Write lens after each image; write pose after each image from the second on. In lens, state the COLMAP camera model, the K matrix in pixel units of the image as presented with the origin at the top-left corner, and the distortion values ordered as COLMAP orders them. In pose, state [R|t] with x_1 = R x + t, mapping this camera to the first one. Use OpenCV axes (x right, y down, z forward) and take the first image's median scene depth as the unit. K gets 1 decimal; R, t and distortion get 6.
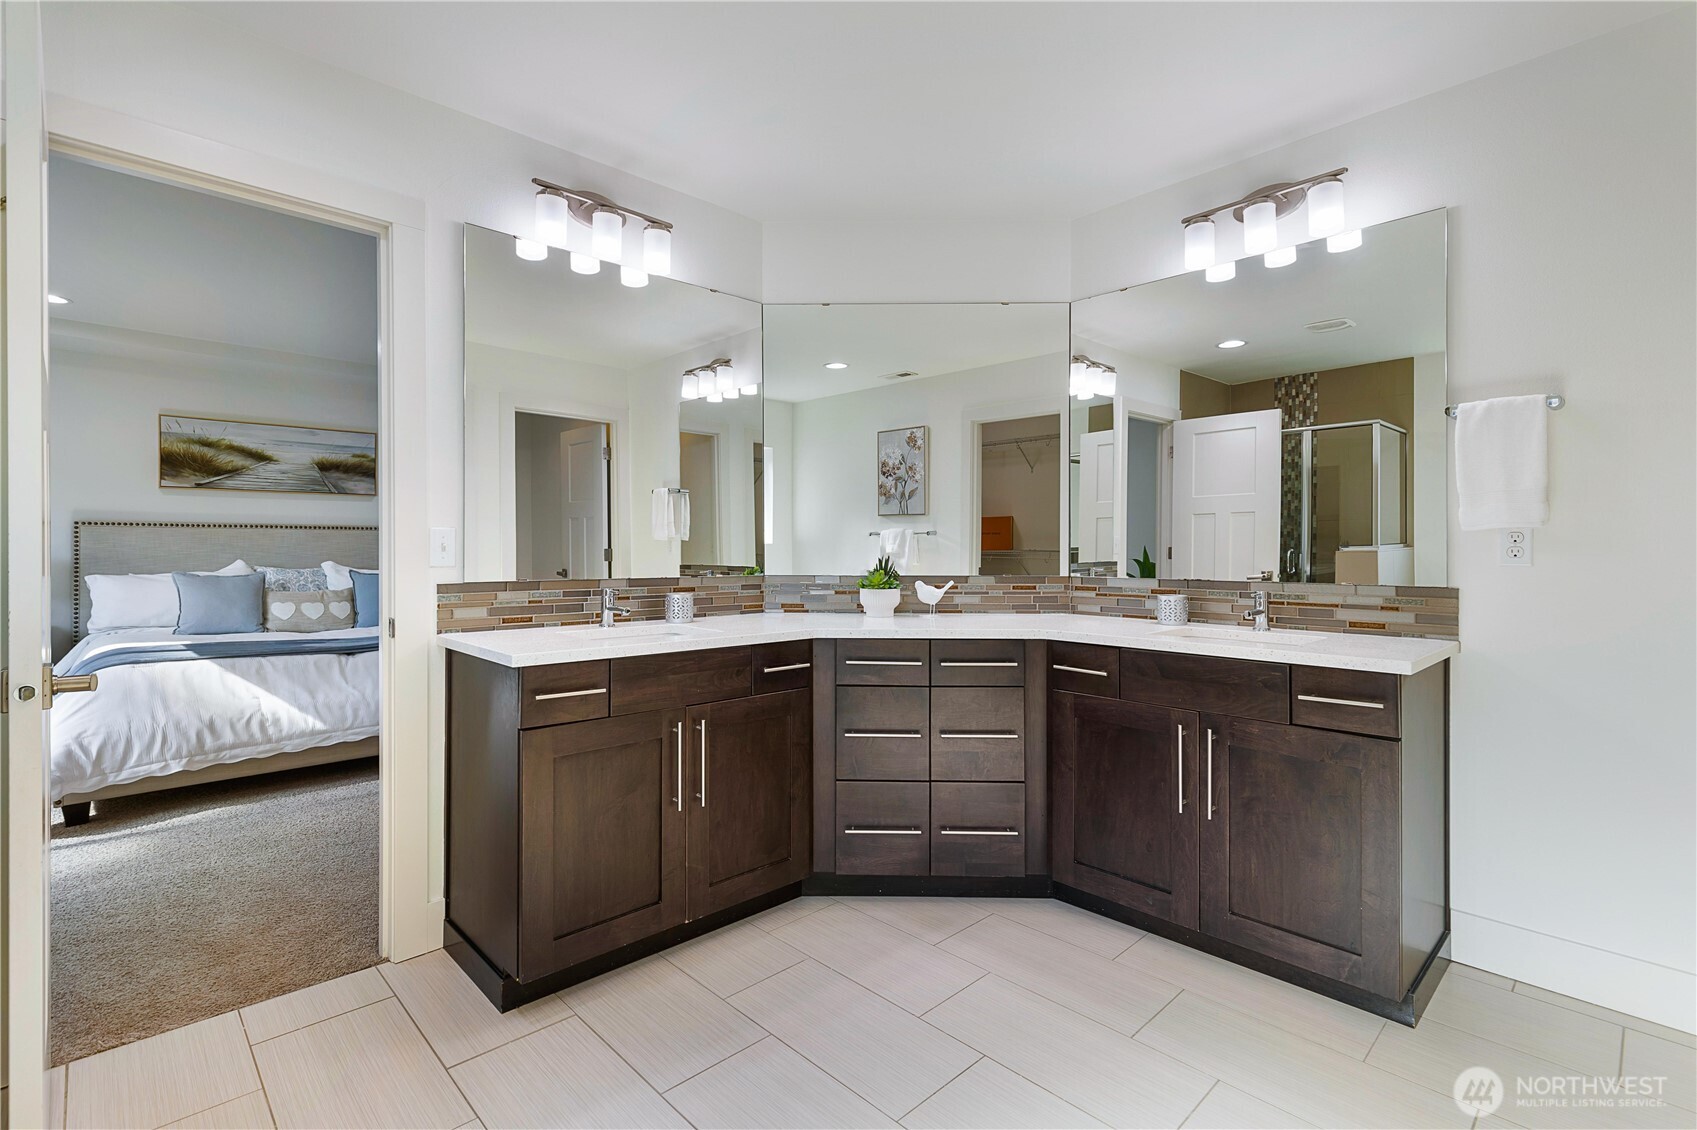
lens RADIAL K [[779.5, 0, 847.5], [0, 779.5, 556.5], [0, 0, 1]] dist [0.000356, -0.000097]
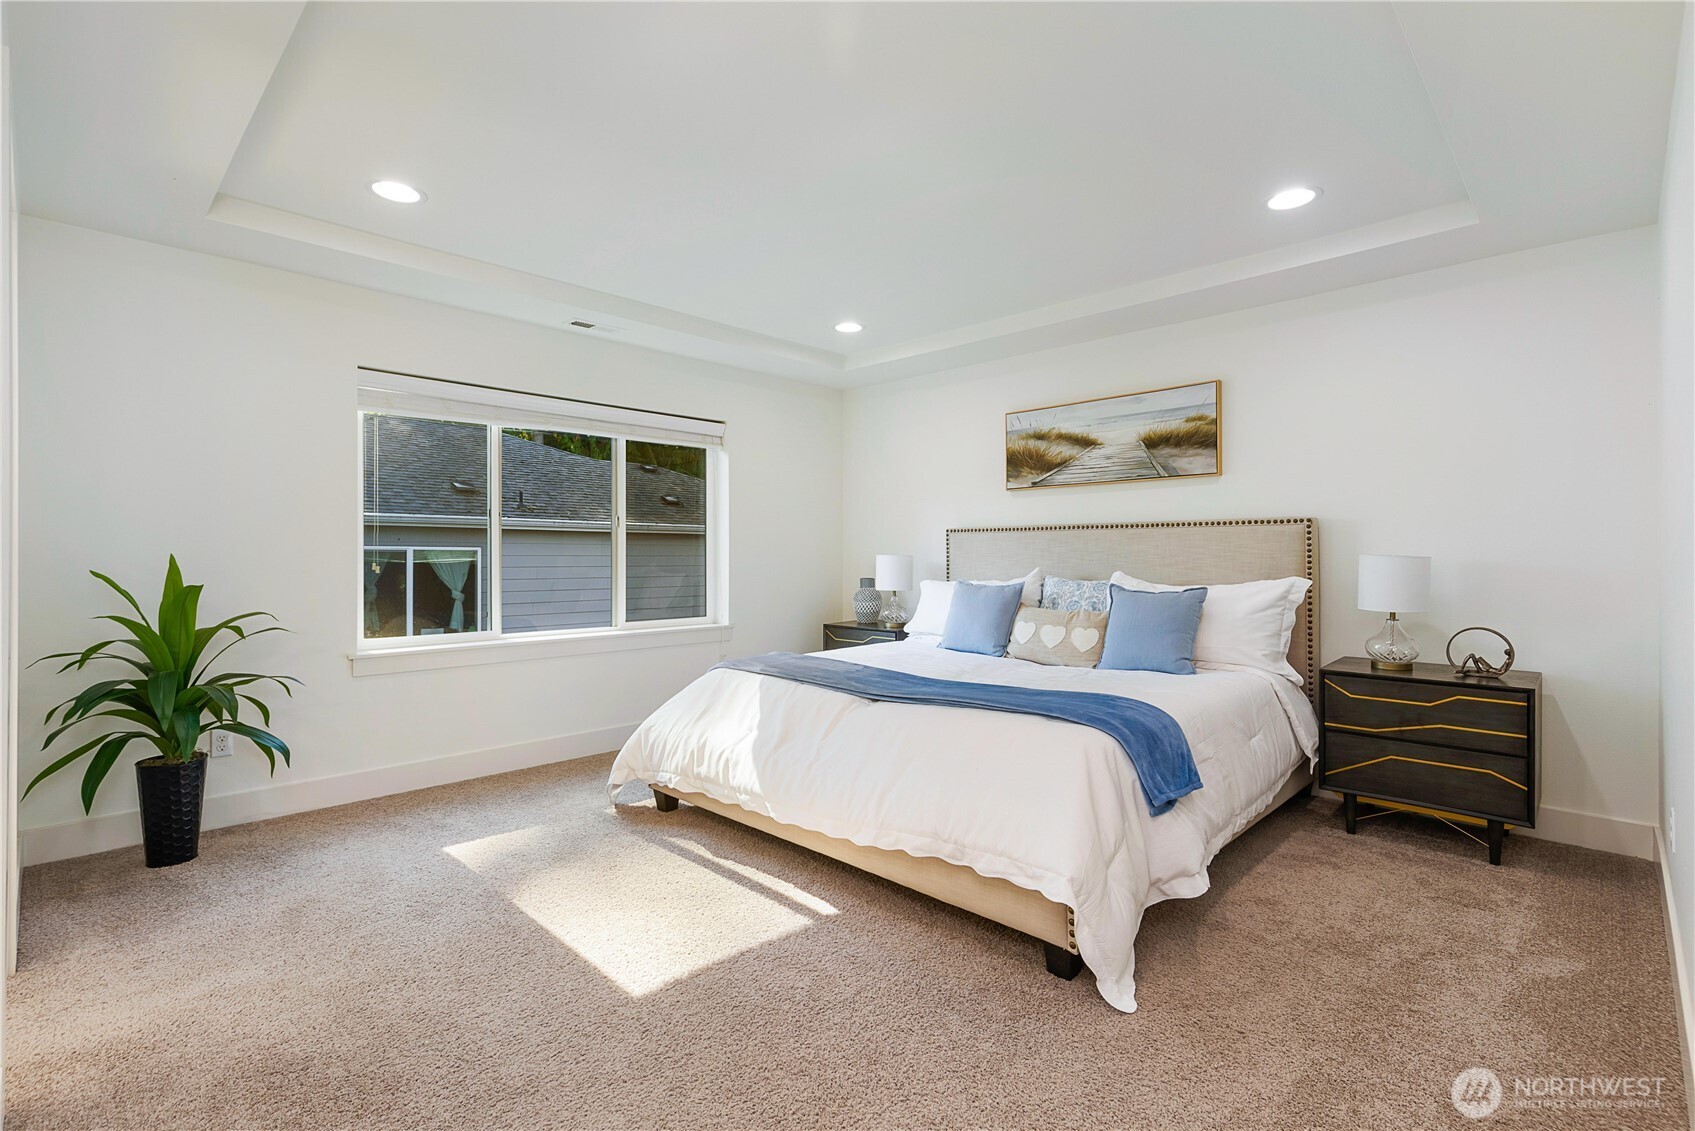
lens RADIAL K [[778.6, 0, 846.9], [0, 778.6, 556.7], [0, 0, 1]] dist [0.000356, -0.000097]
pose [[0.019484, -0.001170, -0.999809, 0.058927], [-0.007491, 0.999971, -0.001316, -0.004864], [0.999782, 0.007515, 0.019475, 0.746254]]
